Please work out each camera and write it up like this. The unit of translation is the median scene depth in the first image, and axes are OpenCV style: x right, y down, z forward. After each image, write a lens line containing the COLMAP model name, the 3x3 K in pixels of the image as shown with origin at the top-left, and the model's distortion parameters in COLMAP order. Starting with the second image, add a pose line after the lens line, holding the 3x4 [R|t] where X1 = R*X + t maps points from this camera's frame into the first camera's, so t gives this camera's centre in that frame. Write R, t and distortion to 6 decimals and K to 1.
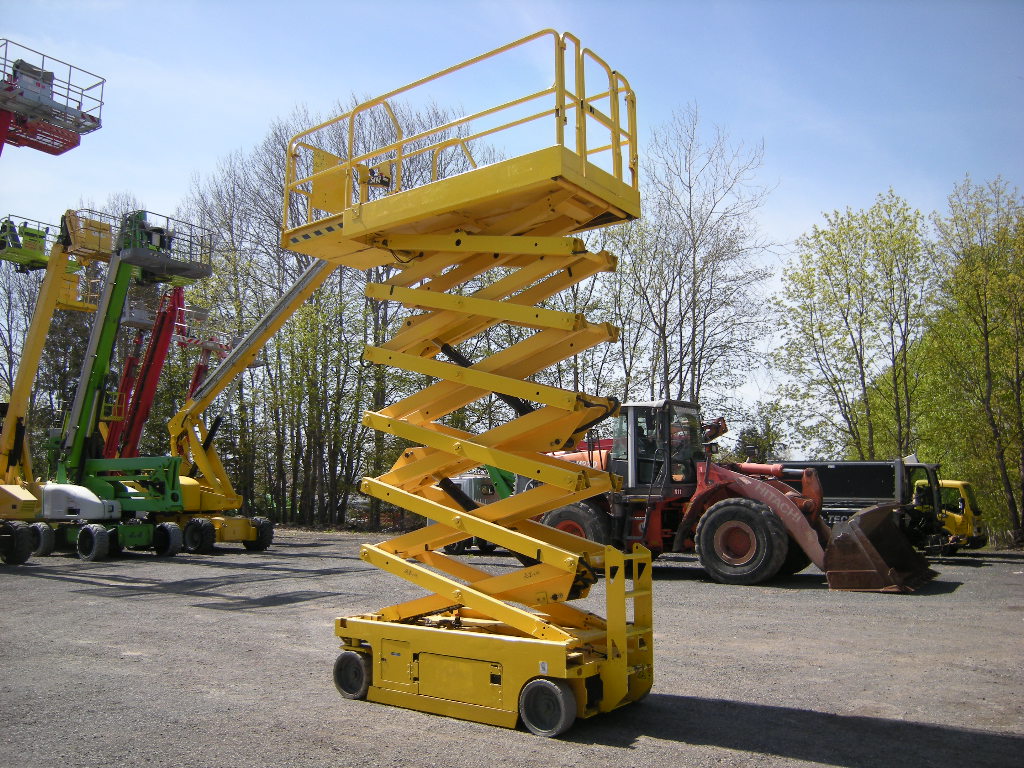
lens RADIAL K [[852.5, 0, 512.0], [0, 852.5, 384.0], [0, 0, 1]] dist [-0.093670, 0.013739]
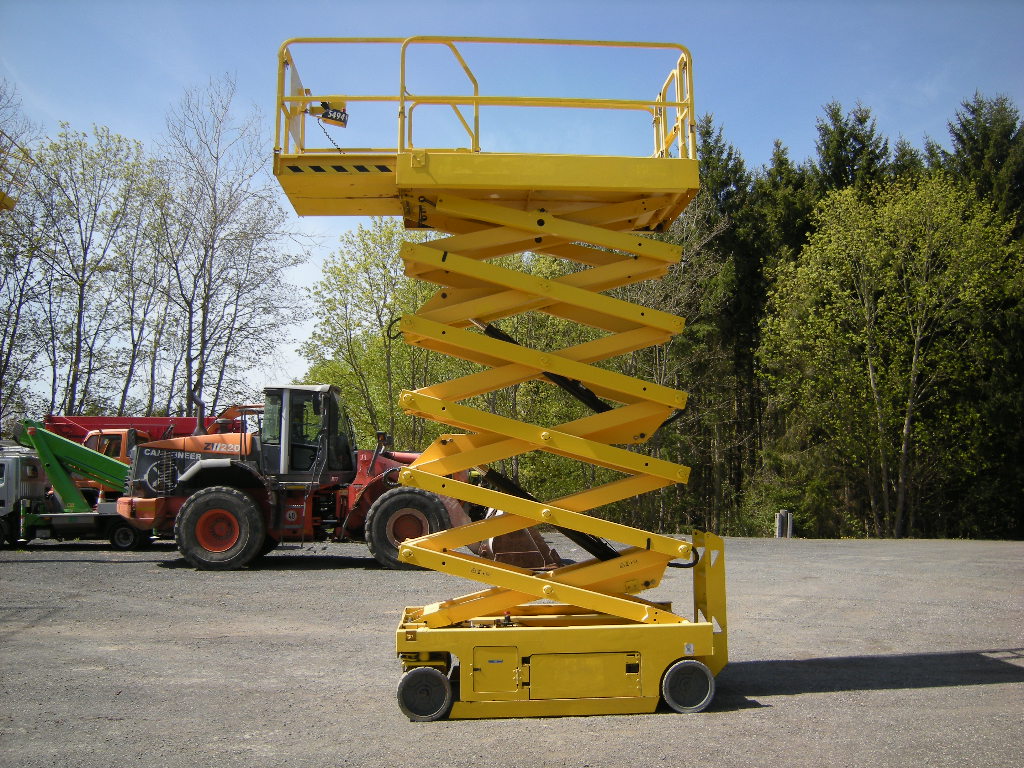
lens RADIAL K [[851.0, 0, 512.0], [0, 851.0, 384.0], [0, 0, 1]] dist [-0.104310, 0.000835]
pose [[0.758036, 0.076338, 0.647730, -0.663221], [-0.087832, 0.996028, -0.014596, 0.029660], [-0.646272, -0.045827, 0.761730, 0.276529]]
